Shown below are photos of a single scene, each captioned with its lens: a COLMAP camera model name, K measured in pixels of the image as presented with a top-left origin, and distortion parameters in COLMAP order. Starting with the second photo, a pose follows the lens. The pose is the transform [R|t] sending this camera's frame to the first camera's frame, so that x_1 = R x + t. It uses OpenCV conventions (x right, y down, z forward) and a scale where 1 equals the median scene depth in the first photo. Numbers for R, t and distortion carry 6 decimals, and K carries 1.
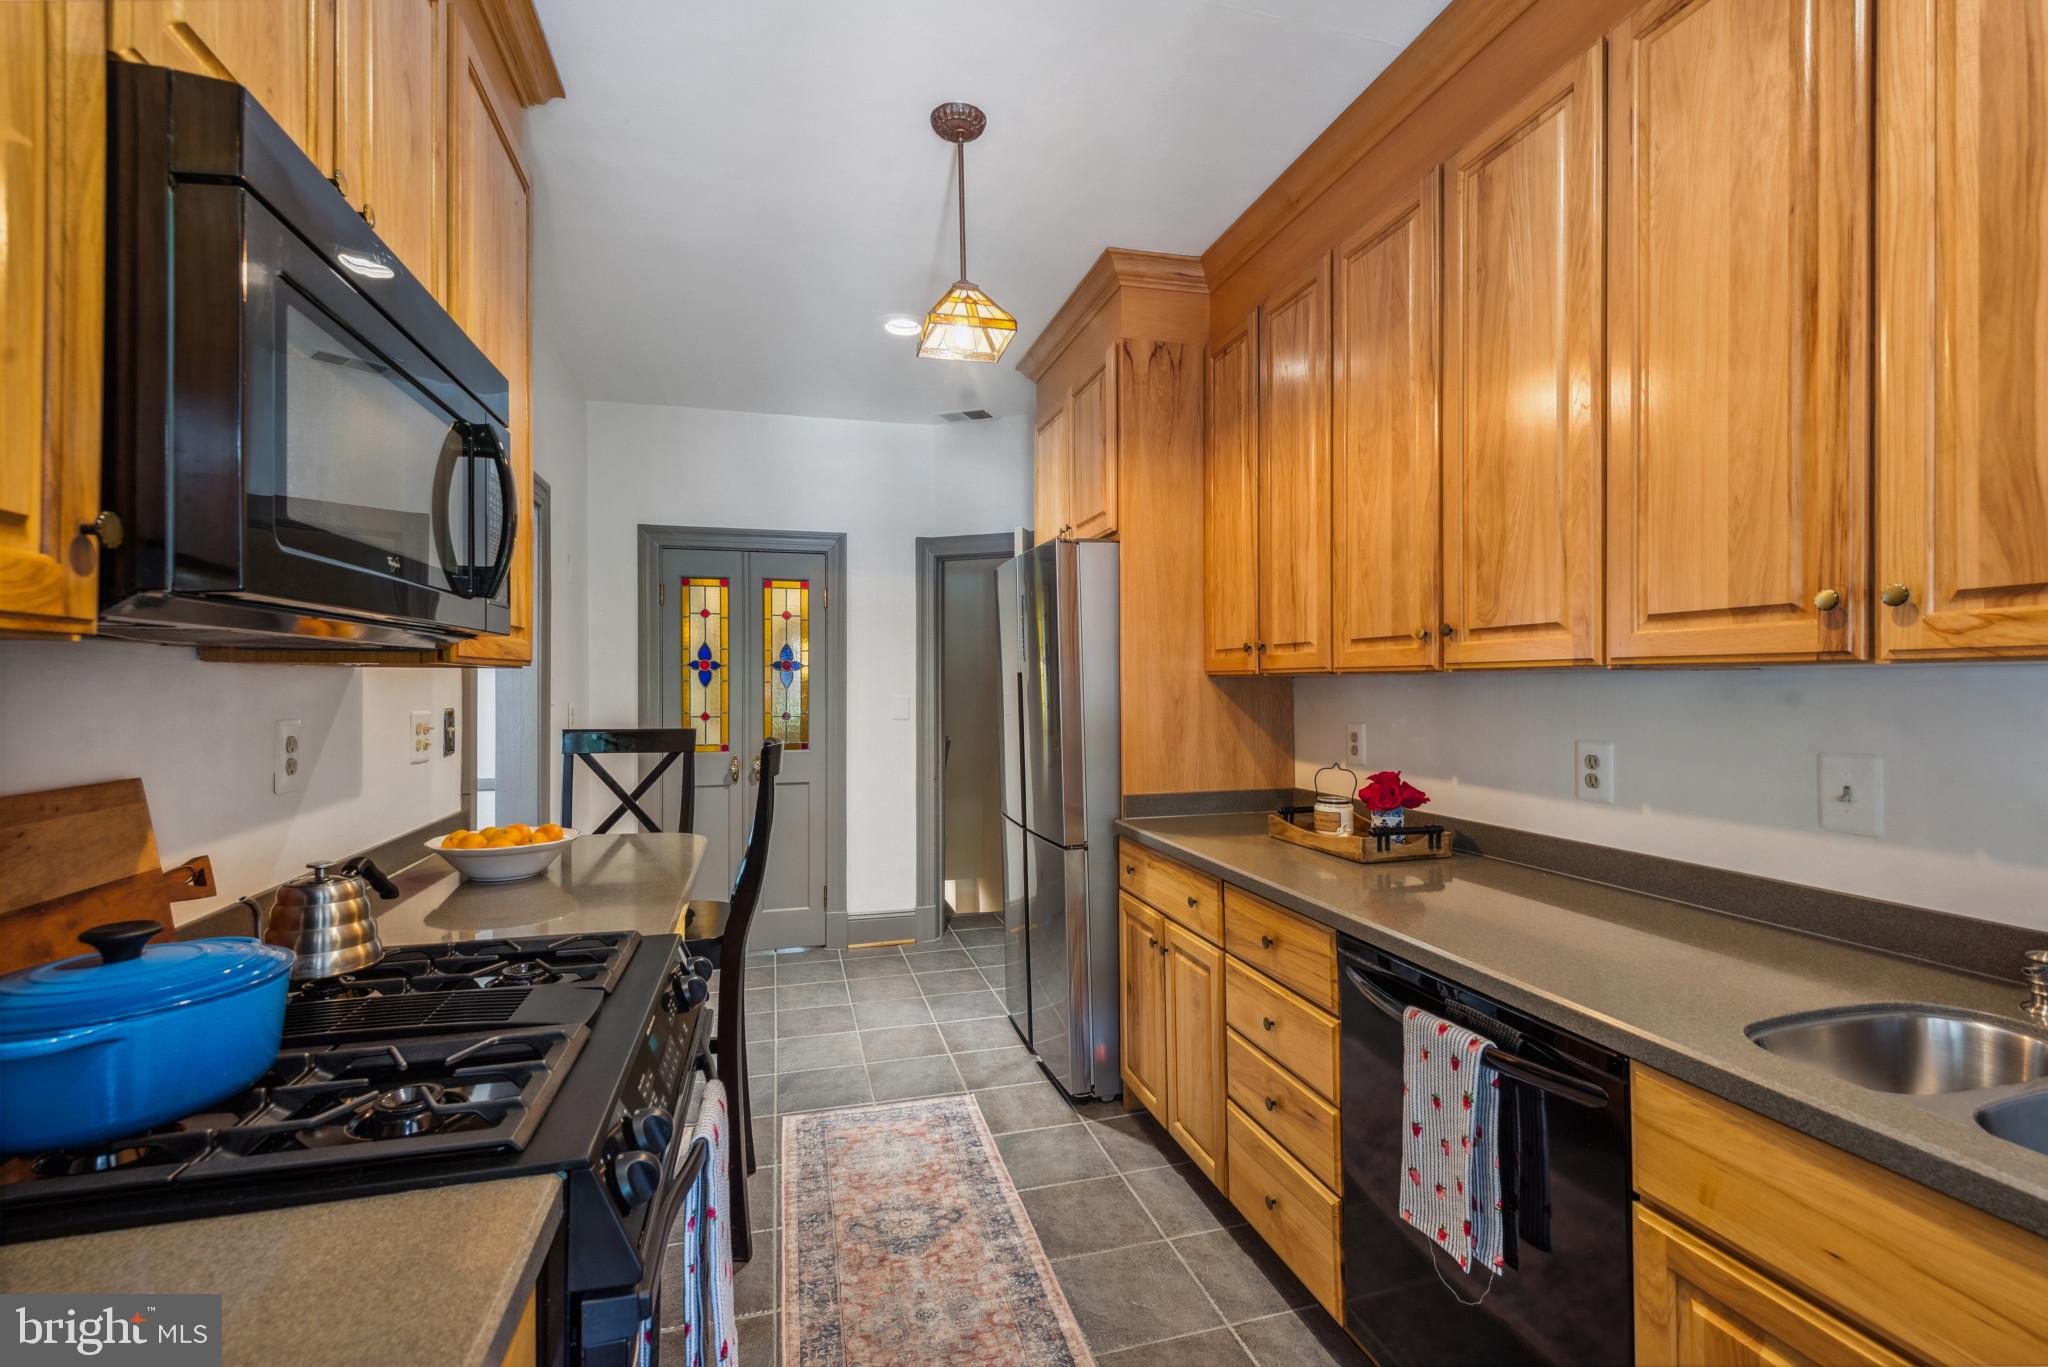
lens RADIAL K [[906.7, 0, 1032.7], [0, 906.7, 688.8], [0, 0, 1]] dist [0.013248, -0.005817]
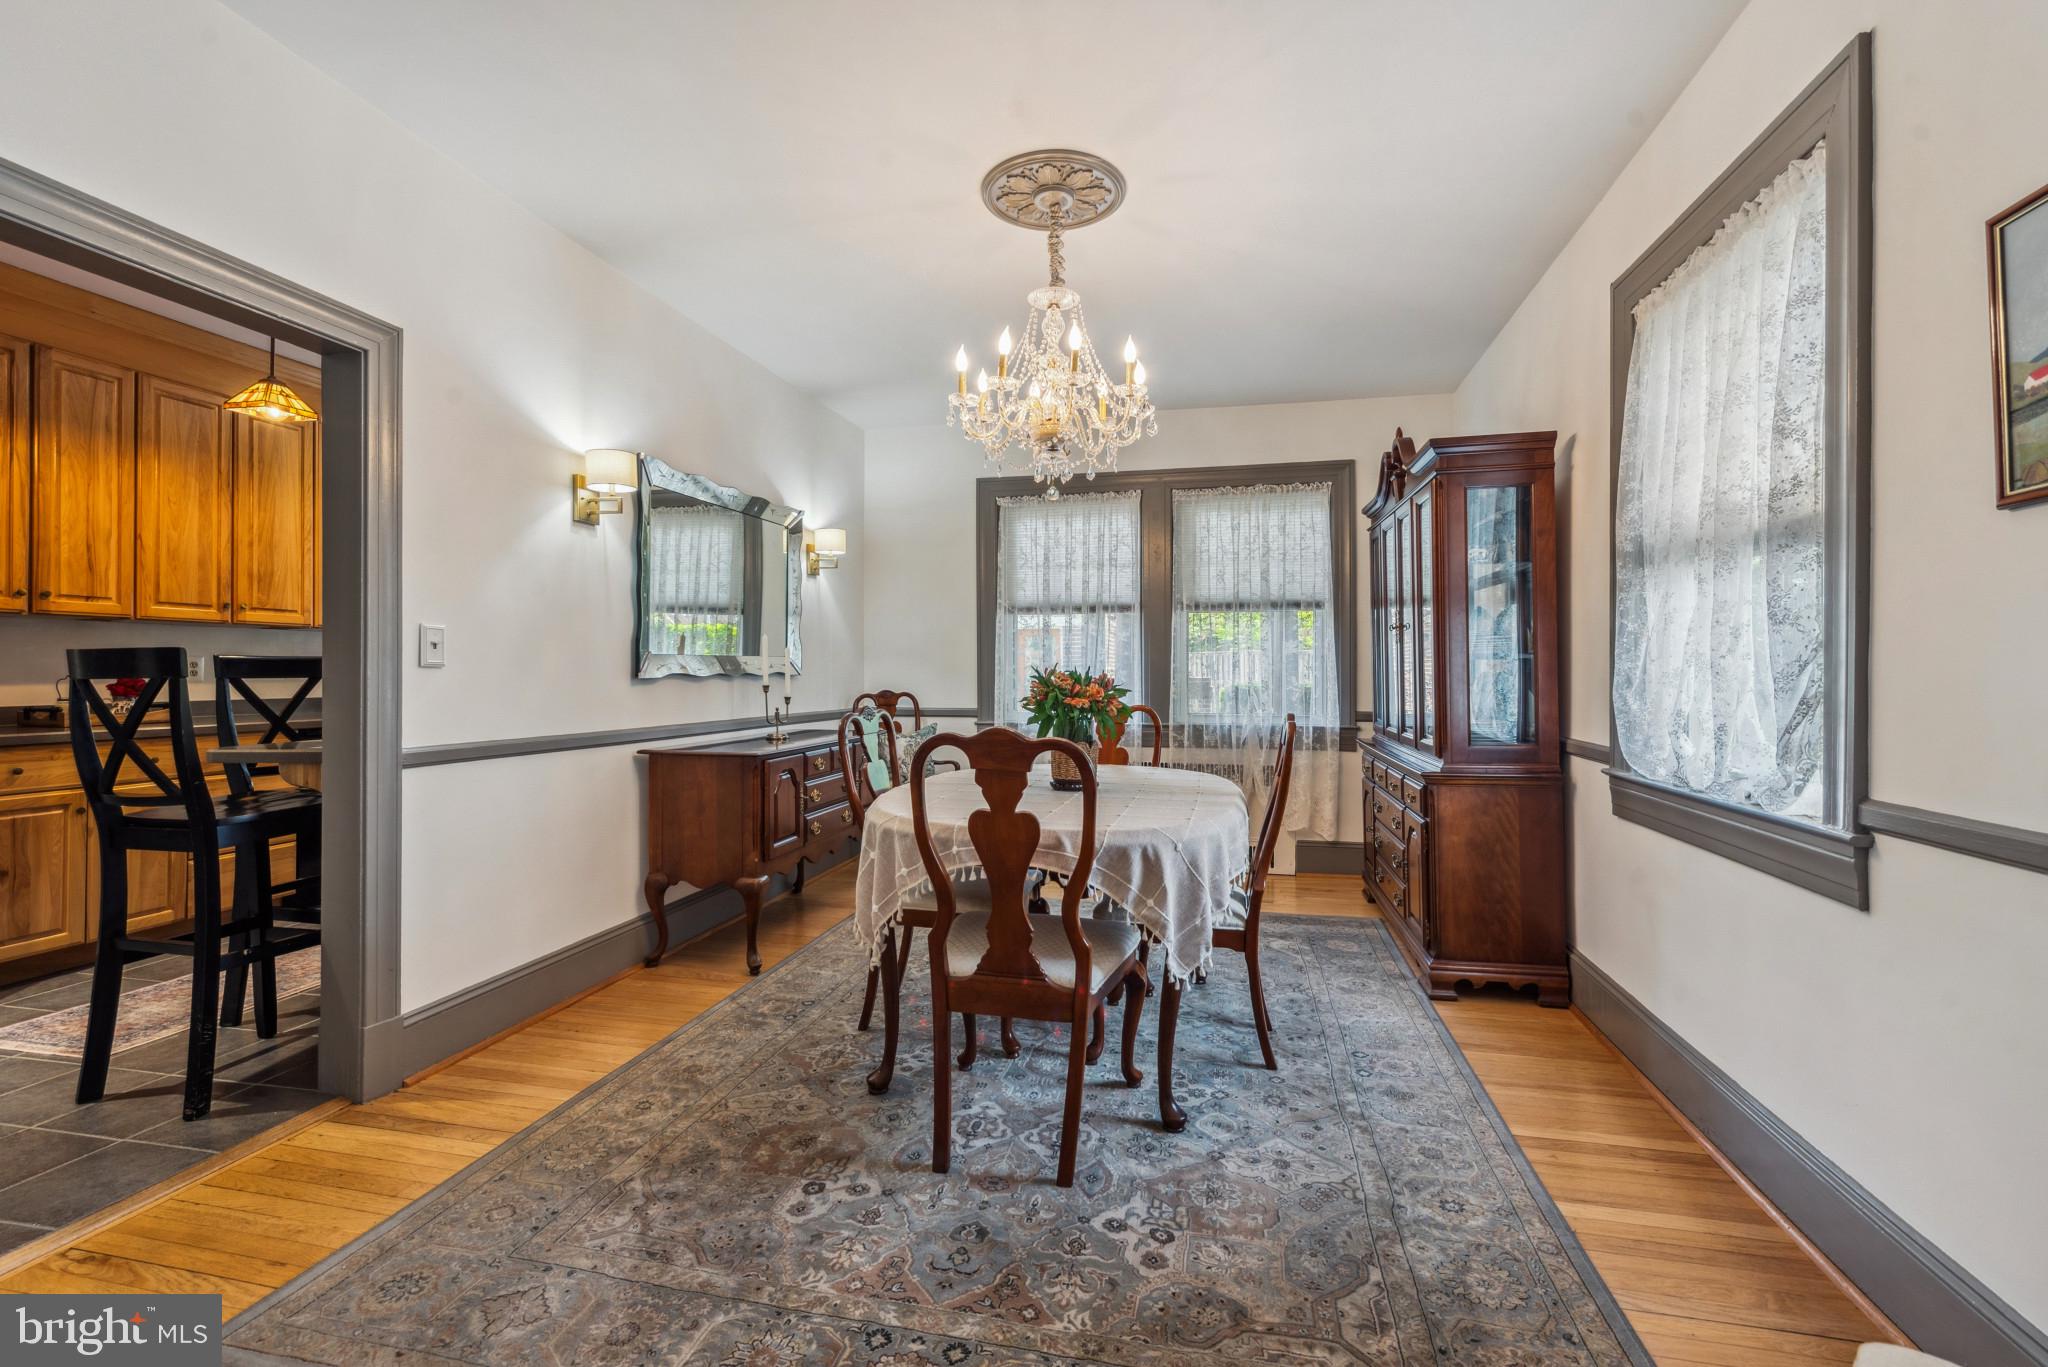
lens RADIAL K [[906.7, 0, 1023.6], [0, 906.7, 663.8], [0, 0, 1]] dist [0.013248, -0.005817]
pose [[-0.877182, 0.000286, 0.480158, -2.131191], [-0.001041, 0.999996, -0.002497, 0.075296], [-0.480157, -0.002690, -0.877178, 1.872503]]
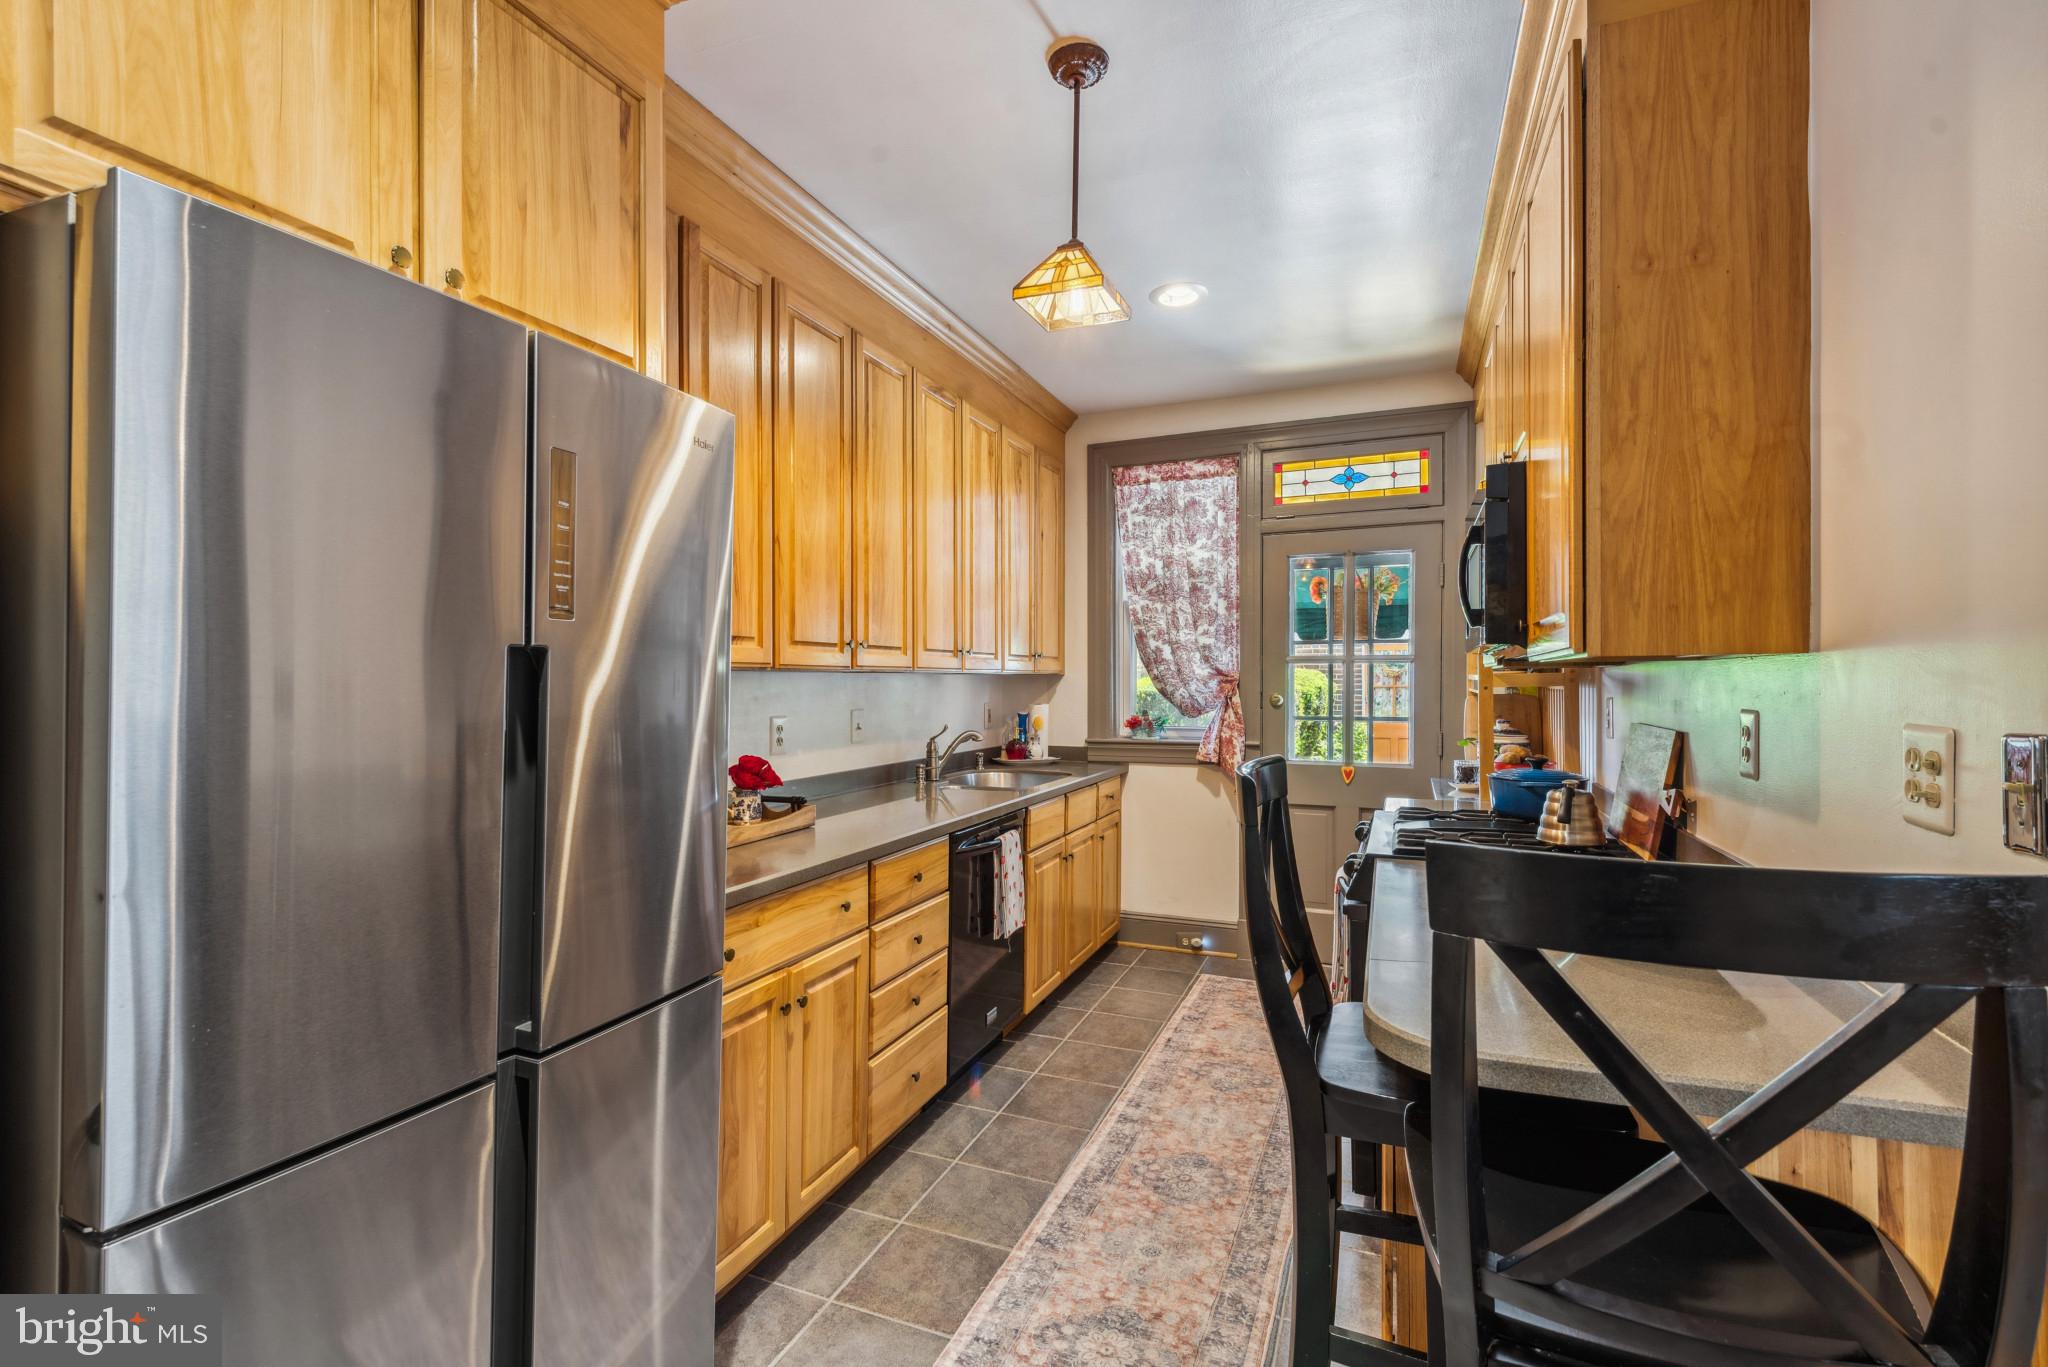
lens RADIAL K [[906.7, 0, 1019.7], [0, 906.7, 682.9], [0, 0, 1]] dist [0.013248, -0.005817]
pose [[-0.784336, -0.004325, 0.620321, -0.631906], [0.003136, 0.999935, 0.010937, -0.013162], [-0.620328, 0.010524, -0.784272, 1.834898]]
